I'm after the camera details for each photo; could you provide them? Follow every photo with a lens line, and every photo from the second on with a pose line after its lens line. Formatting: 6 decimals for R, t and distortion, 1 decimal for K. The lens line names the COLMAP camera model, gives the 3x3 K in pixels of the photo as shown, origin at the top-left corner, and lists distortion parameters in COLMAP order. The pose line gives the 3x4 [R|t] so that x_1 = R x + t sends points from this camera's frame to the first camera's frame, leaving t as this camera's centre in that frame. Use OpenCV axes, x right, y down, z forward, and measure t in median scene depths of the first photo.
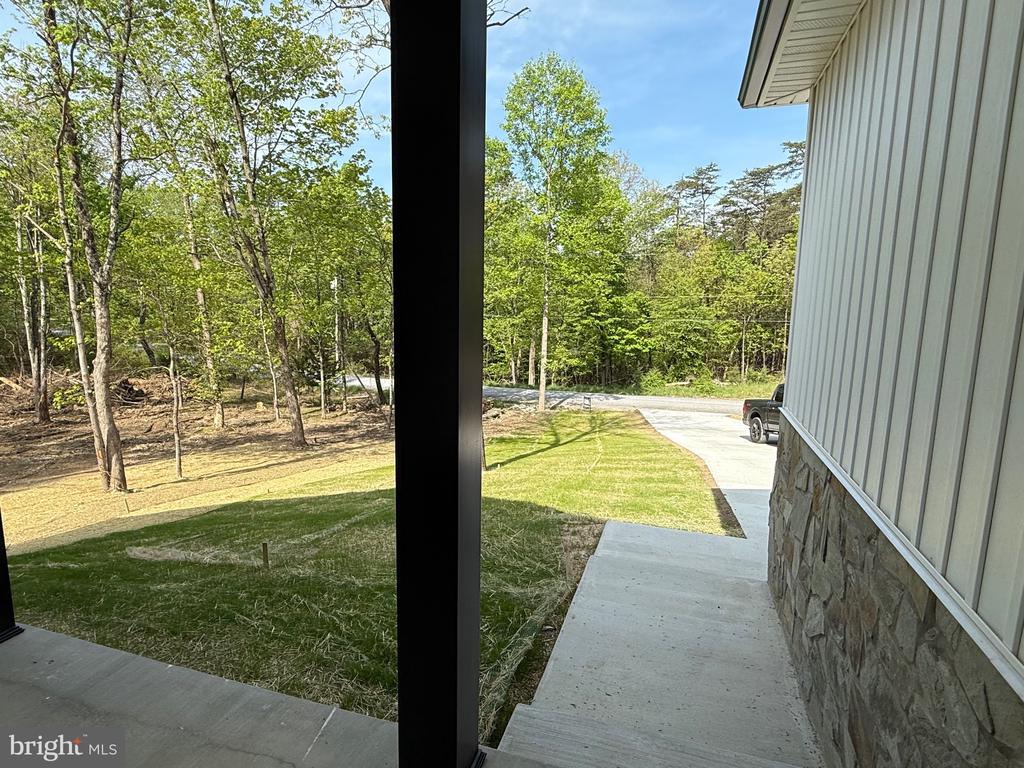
lens RADIAL K [[569.0, 0, 511.9], [0, 569.0, 388.7], [0, 0, 1]] dist [-0.001038, 0.001488]
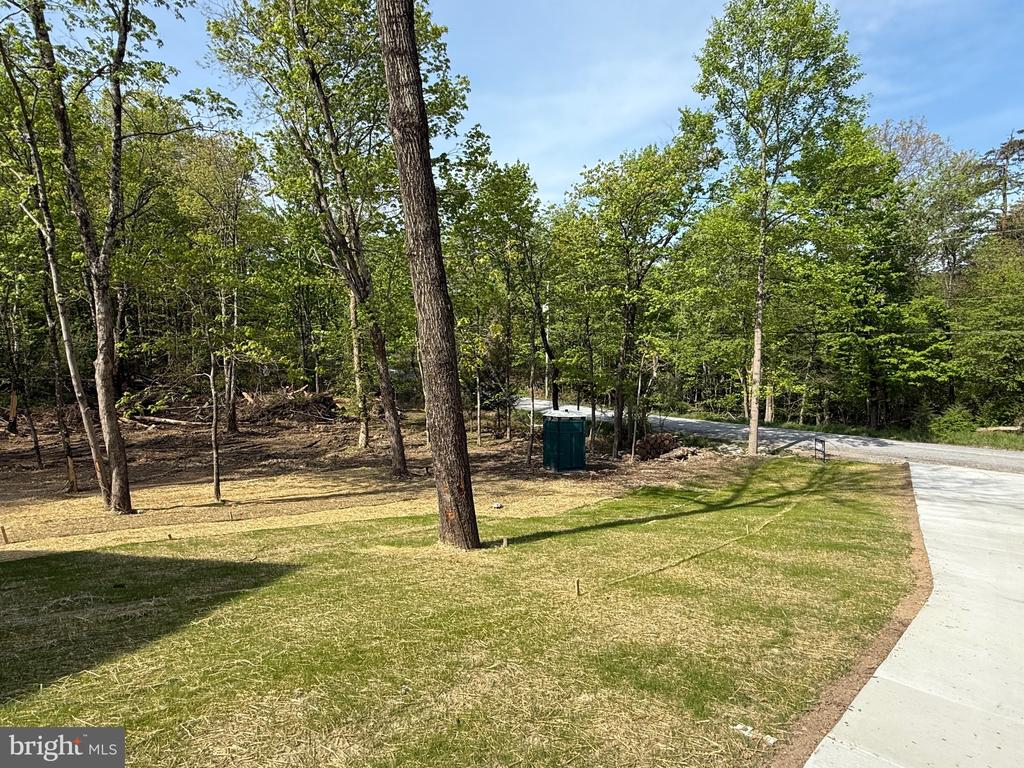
lens RADIAL K [[569.0, 0, 511.0], [0, 569.0, 379.7], [0, 0, 1]] dist [-0.001038, 0.001488]
pose [[0.894191, 0.012968, -0.447499, 0.086338], [-0.045527, 0.997032, -0.062079, 0.001690], [0.445366, 0.075884, 0.892127, 0.164460]]
